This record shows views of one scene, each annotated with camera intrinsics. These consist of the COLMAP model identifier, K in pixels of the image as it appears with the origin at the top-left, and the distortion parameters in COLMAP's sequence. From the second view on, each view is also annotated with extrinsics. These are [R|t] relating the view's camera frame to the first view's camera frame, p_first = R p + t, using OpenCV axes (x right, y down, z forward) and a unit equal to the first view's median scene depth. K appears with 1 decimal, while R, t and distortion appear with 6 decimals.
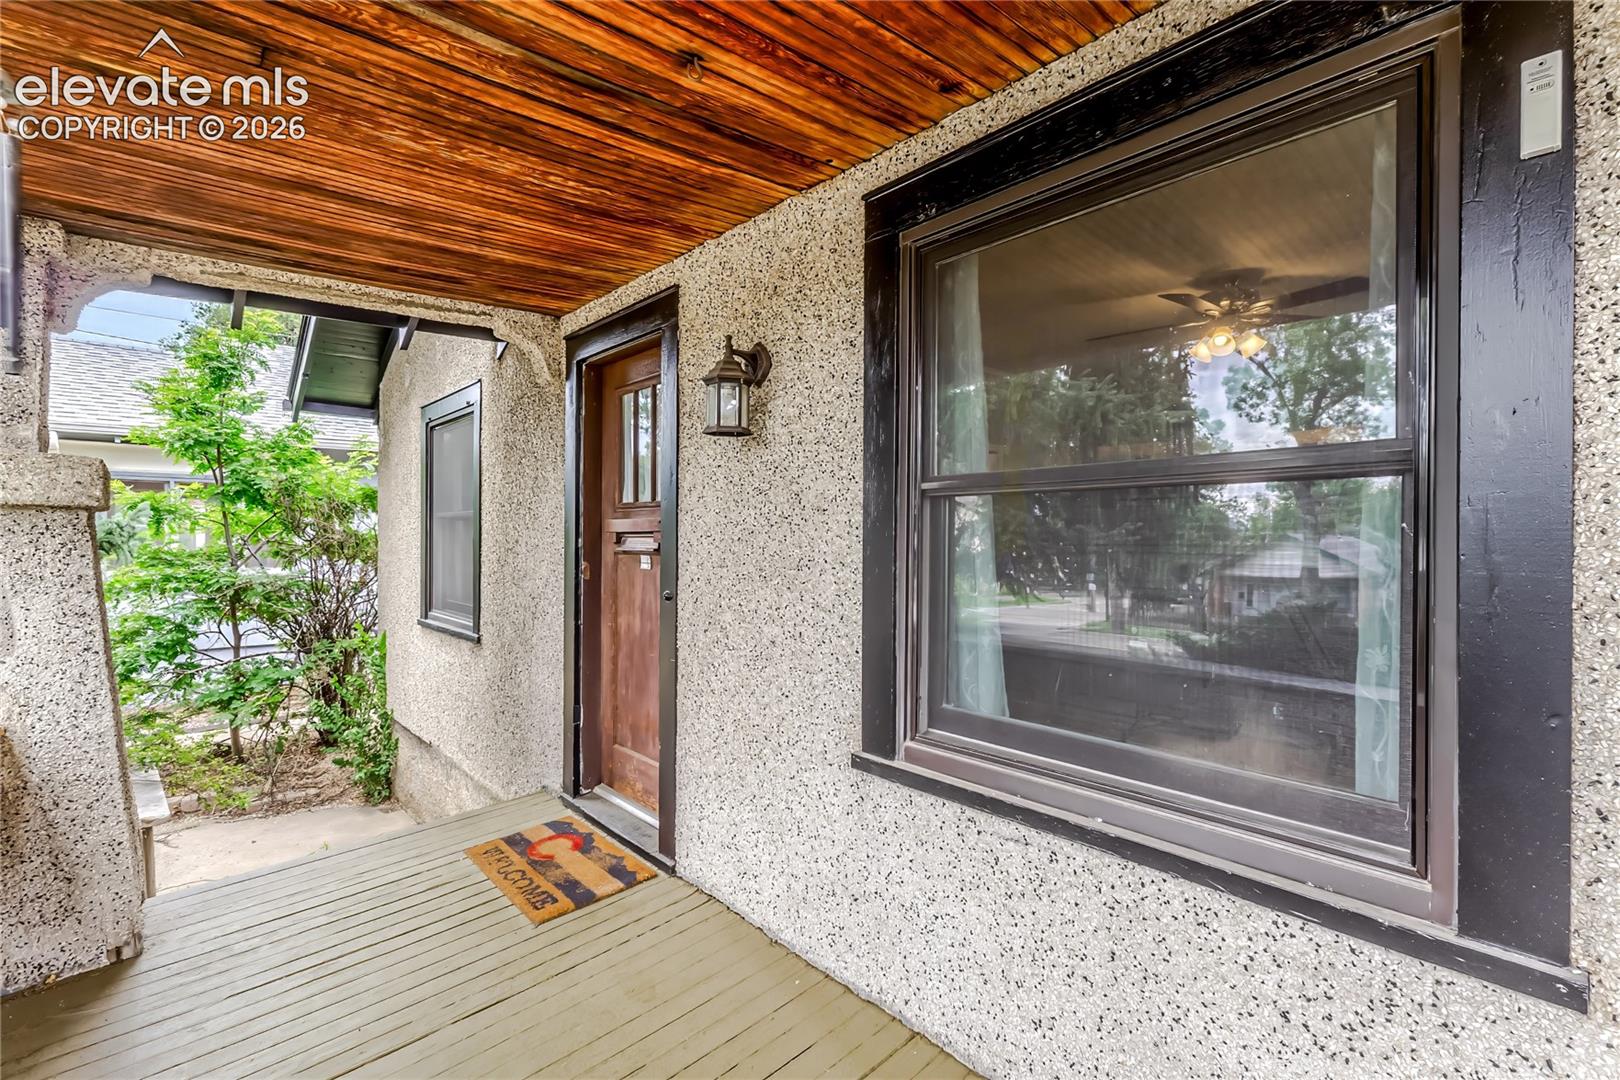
lens RADIAL K [[742.4, 0, 813.0], [0, 742.4, 542.1], [0, 0, 1]] dist [-0.001516, 0.002069]
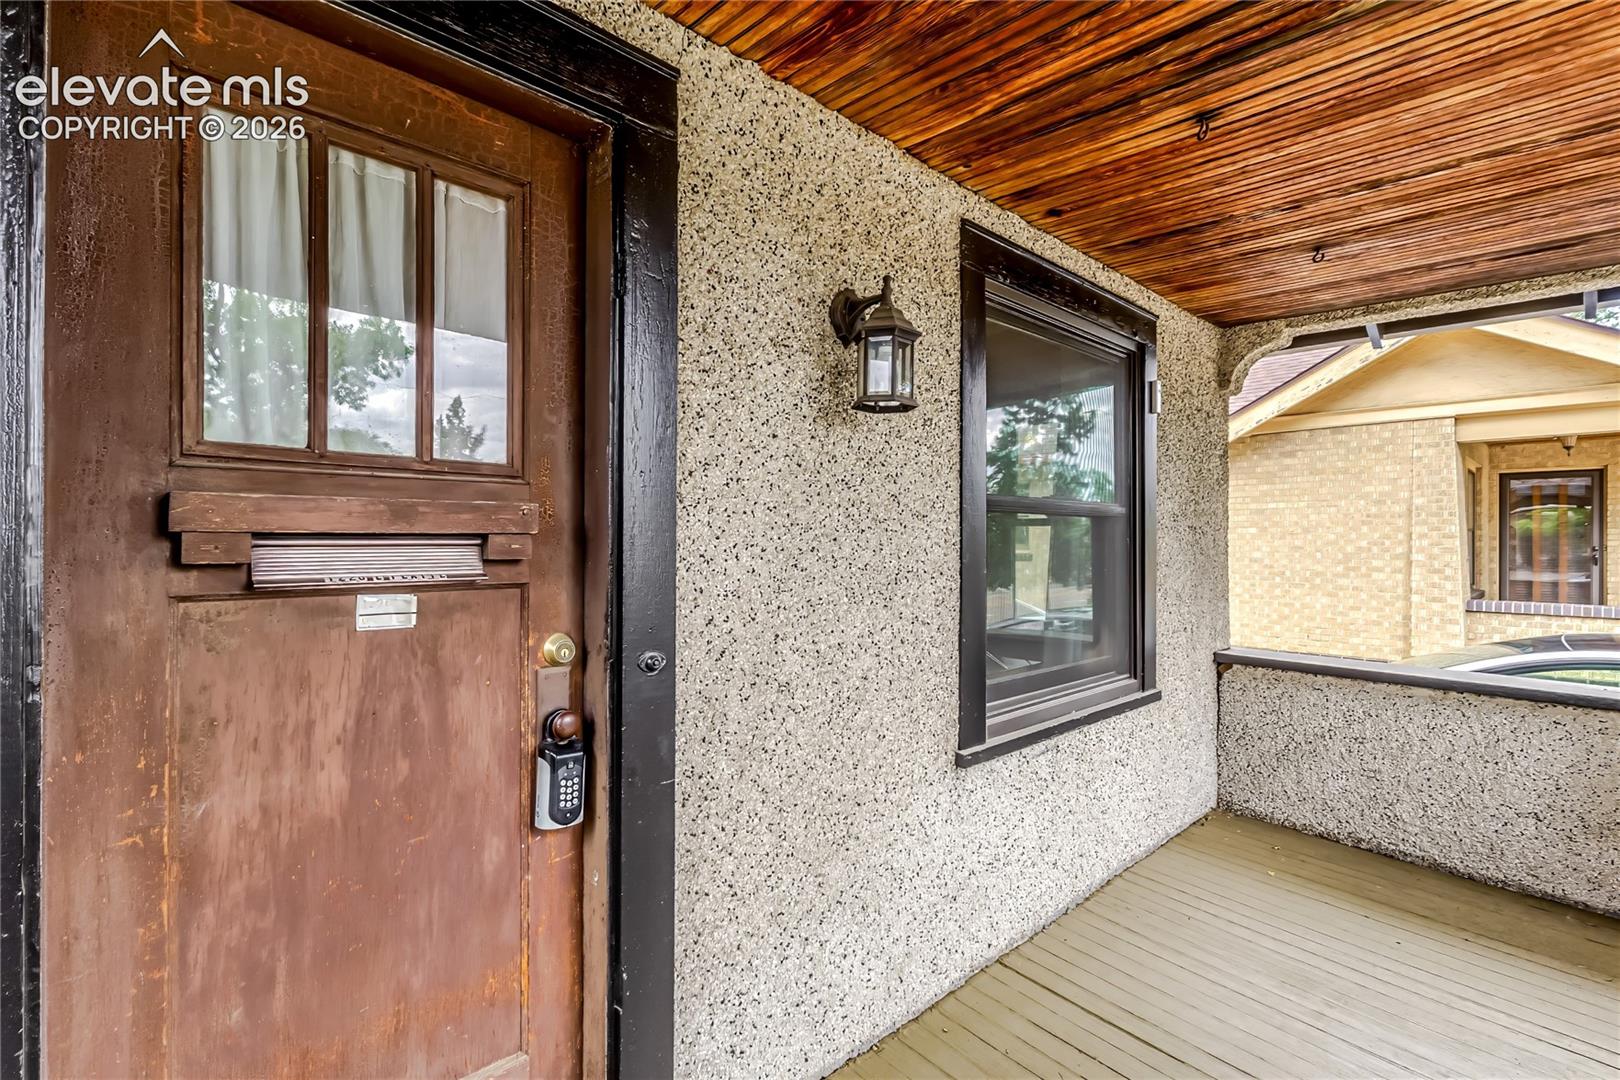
lens RADIAL K [[742.4, 0, 811.9], [0, 742.4, 539.1], [0, 0, 1]] dist [-0.001516, 0.002069]
pose [[-0.027193, -0.004813, 0.999619, -0.933903], [-0.001242, 0.999988, 0.004781, -0.019113], [-0.999629, -0.001111, -0.027198, 1.193043]]
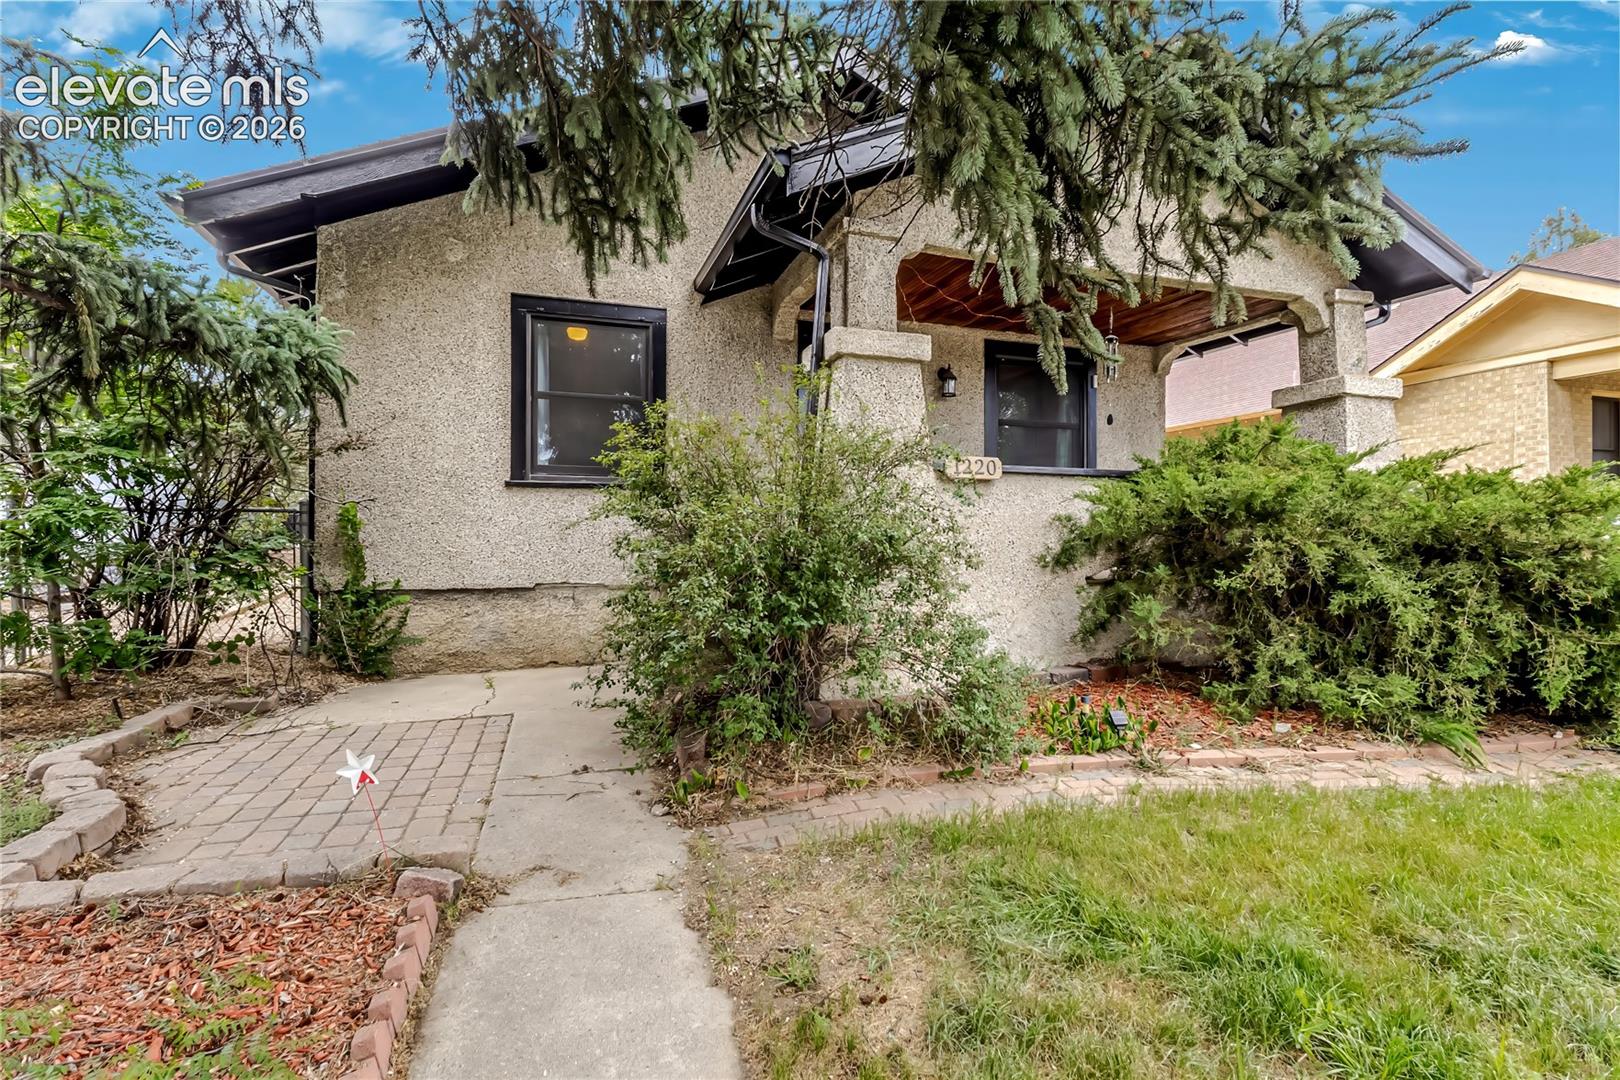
lens RADIAL K [[742.4, 0, 805.4], [0, 742.4, 535.7], [0, 0, 1]] dist [-0.001516, 0.002069]
pose [[0.412033, -0.002713, 0.911165, -3.450919], [-0.000618, 0.999995, 0.003256, 0.463335], [-0.911169, -0.001904, 0.412029, 0.296262]]
